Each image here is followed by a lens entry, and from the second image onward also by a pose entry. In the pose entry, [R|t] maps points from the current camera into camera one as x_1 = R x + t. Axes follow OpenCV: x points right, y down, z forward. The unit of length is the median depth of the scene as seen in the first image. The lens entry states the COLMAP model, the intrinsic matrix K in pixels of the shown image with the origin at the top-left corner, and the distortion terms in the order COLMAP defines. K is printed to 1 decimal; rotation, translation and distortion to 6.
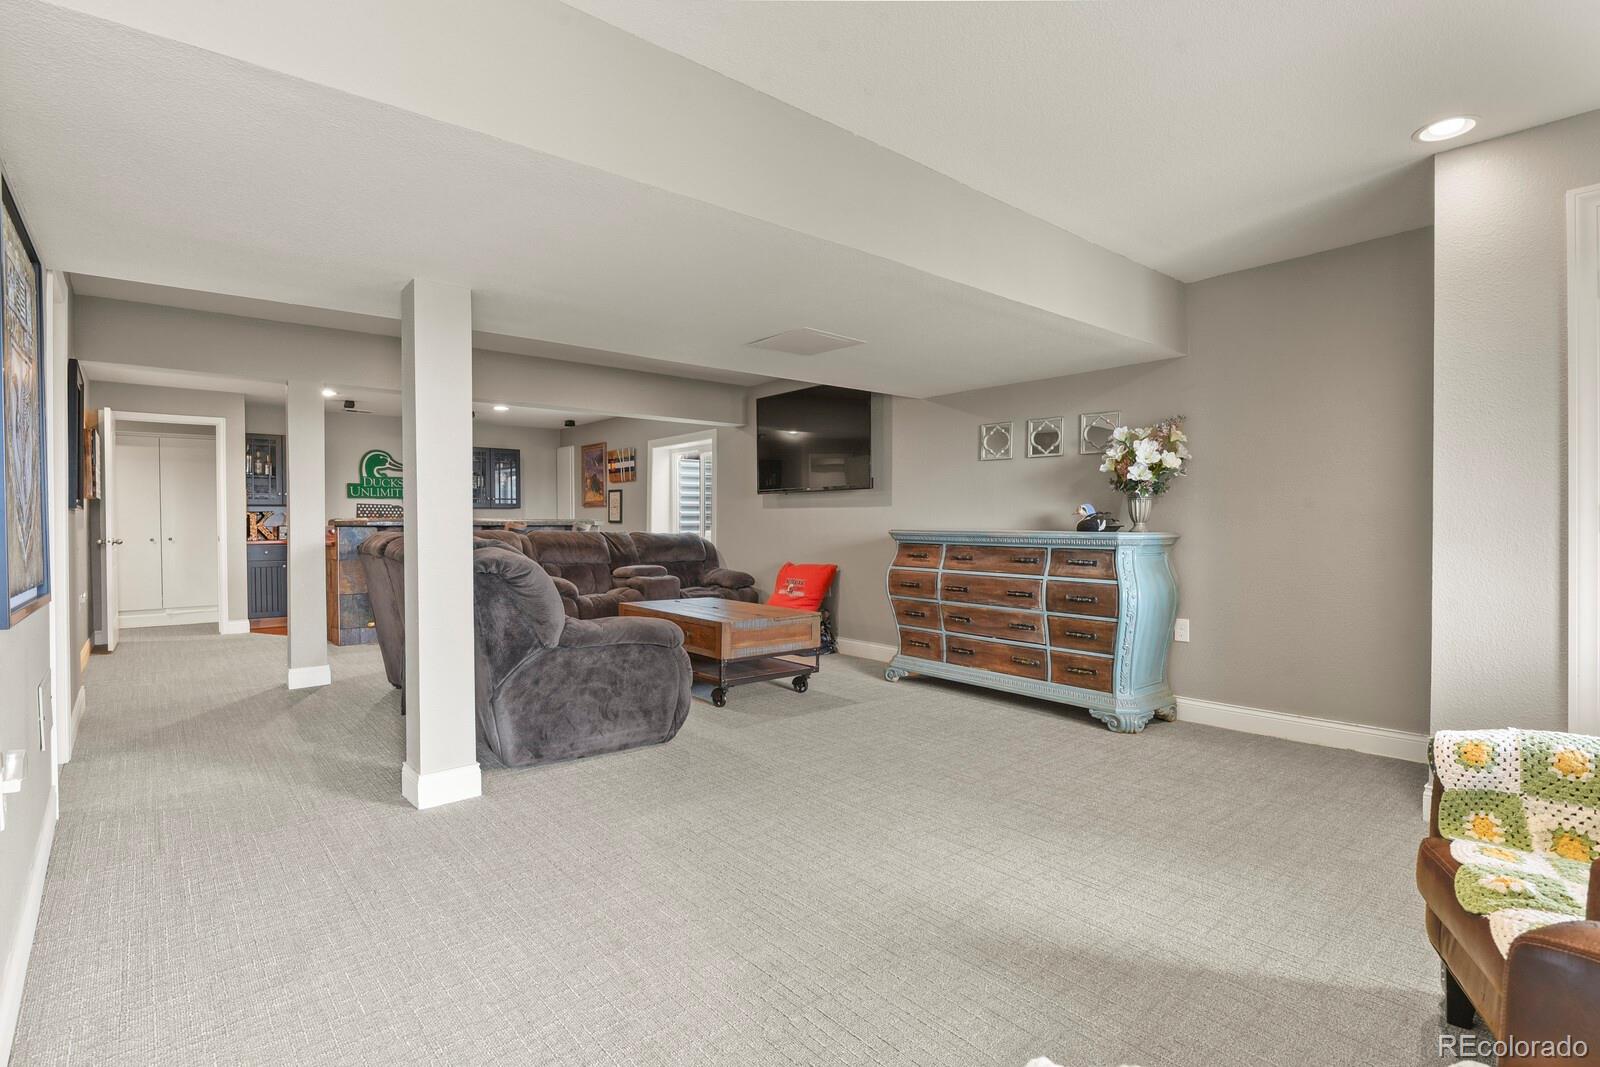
lens RADIAL K [[777.6, 0, 808.8], [0, 777.6, 528.4], [0, 0, 1]] dist [-0.014840, -0.001012]
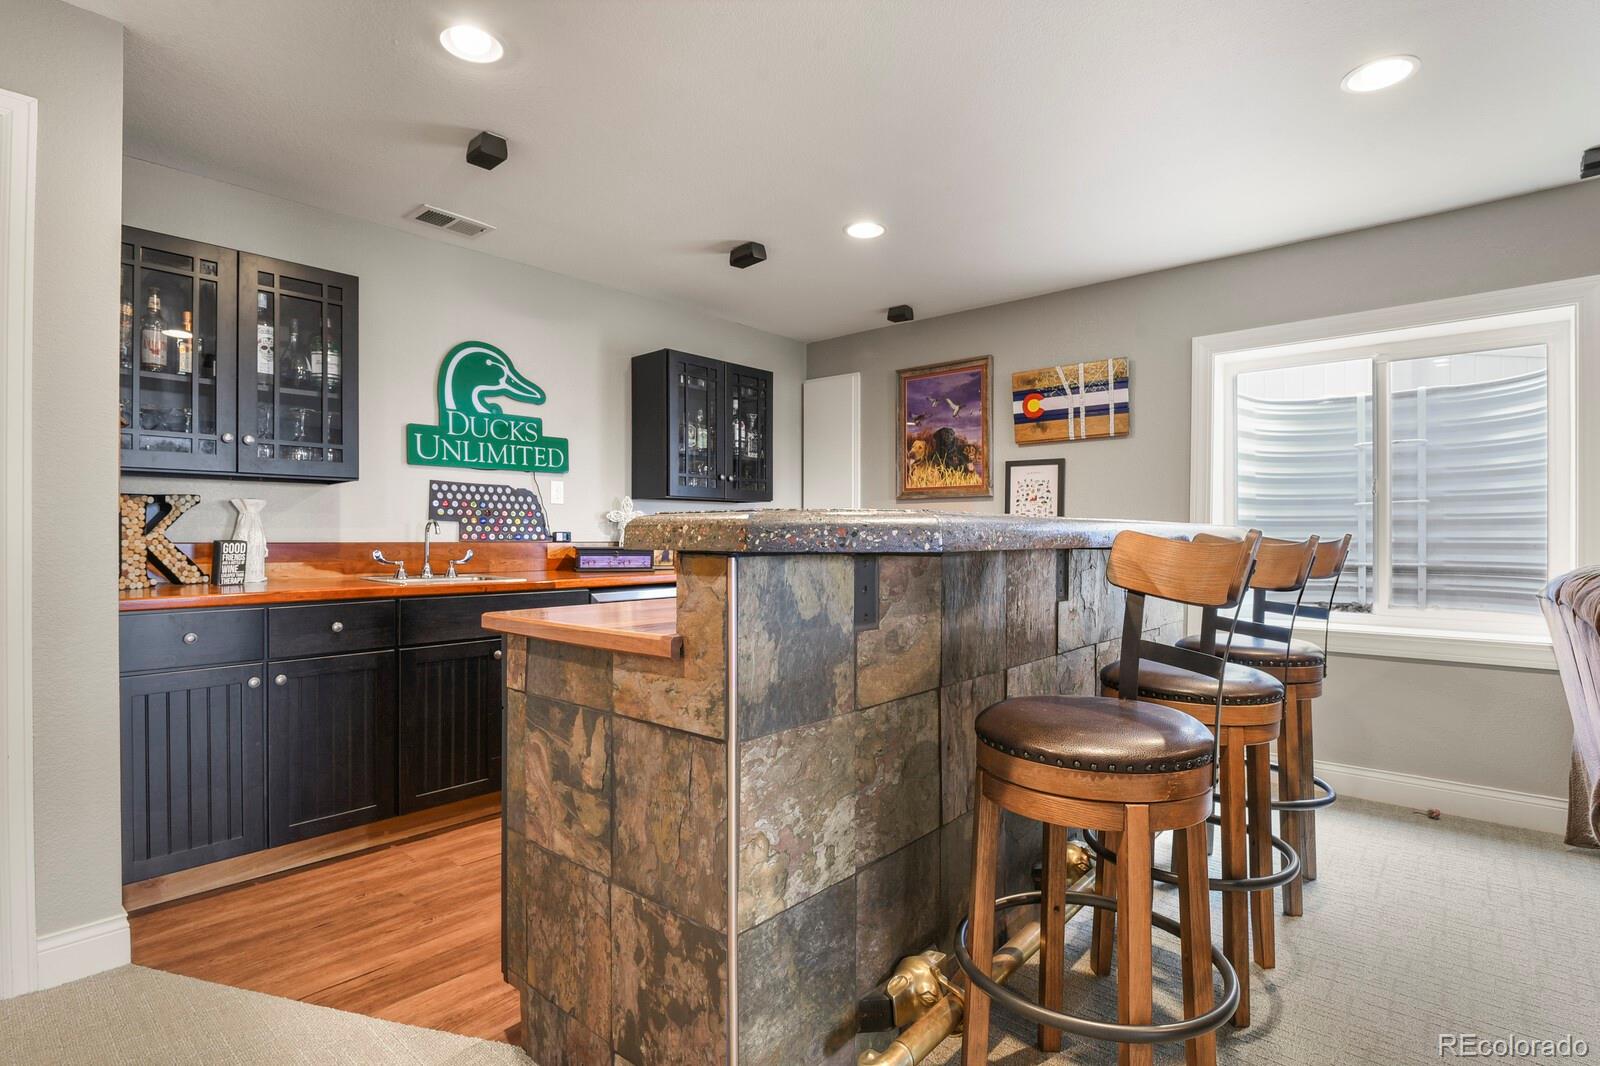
lens RADIAL K [[777.6, 0, 803.0], [0, 777.6, 527.0], [0, 0, 1]] dist [-0.014840, -0.001012]
pose [[0.990270, 0.005580, 0.139045, -0.457036], [-0.003405, 0.999868, -0.015872, -0.004676], [-0.139116, 0.015244, 0.990159, 0.606367]]
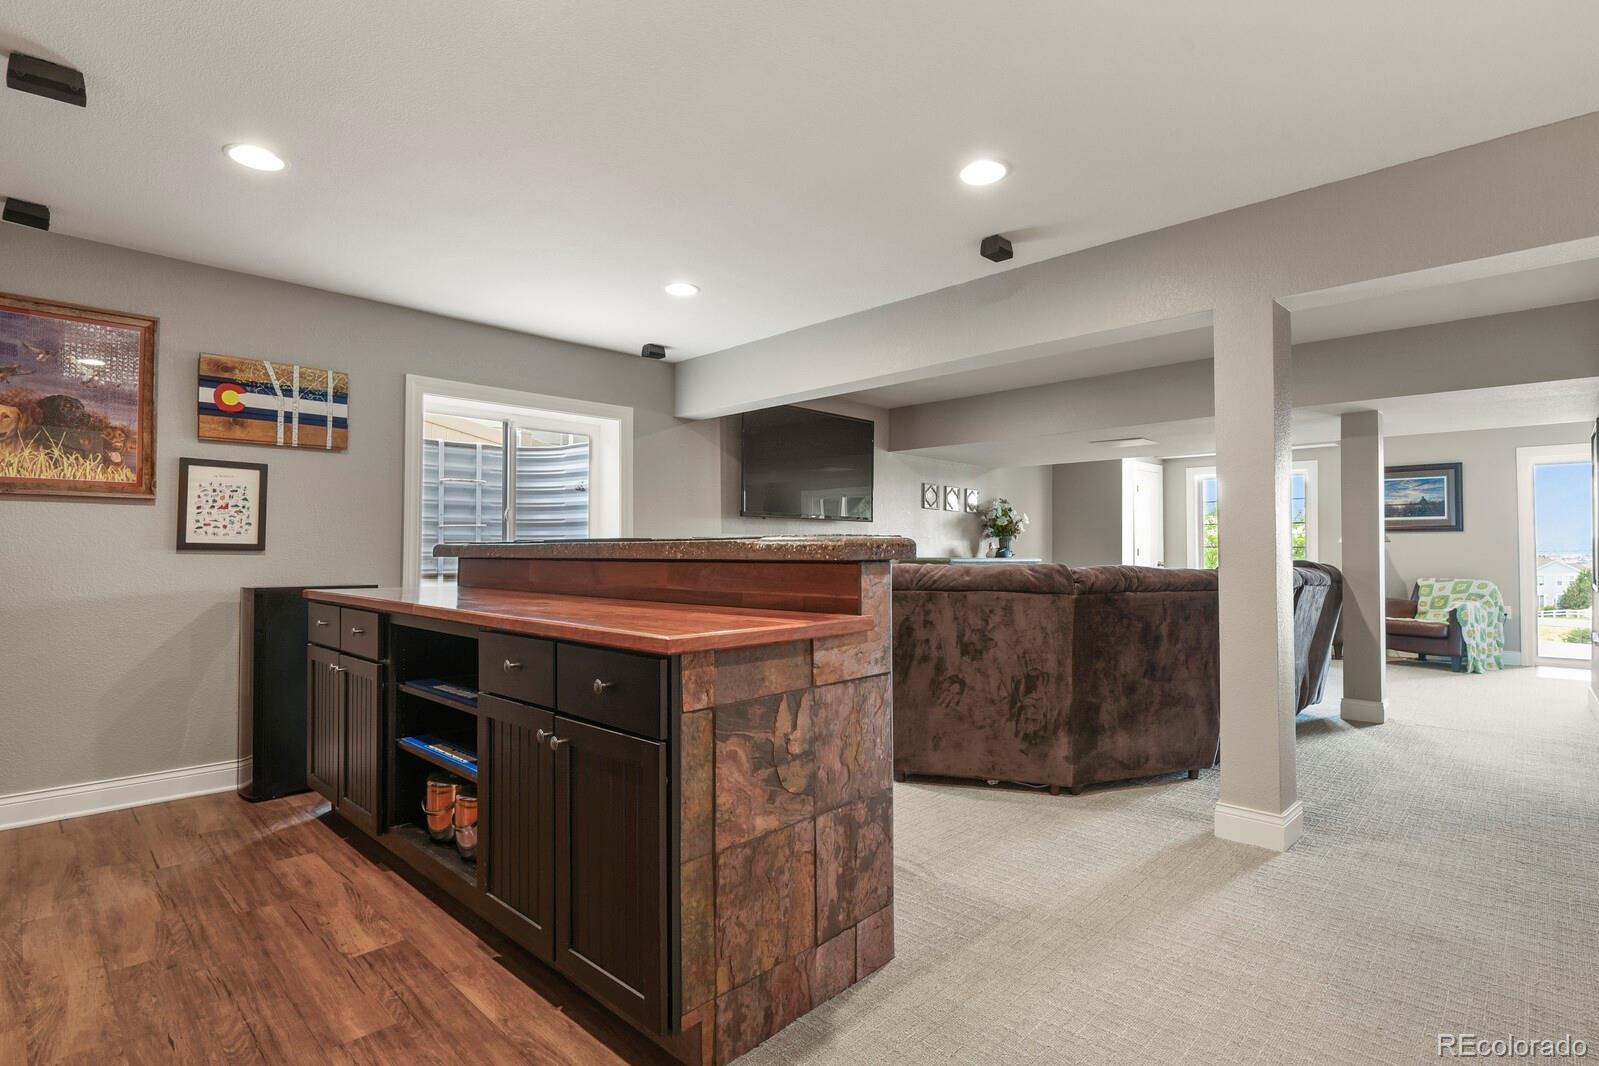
lens RADIAL K [[777.1, 0, 814.6], [0, 777.1, 538.7], [0, 0, 1]] dist [-0.014840, -0.001012]
pose [[-0.102924, 0.019171, 0.994504, -0.671995], [0.005073, 0.999811, -0.018748, -0.004250], [-0.994676, 0.003115, -0.103002, 0.785213]]
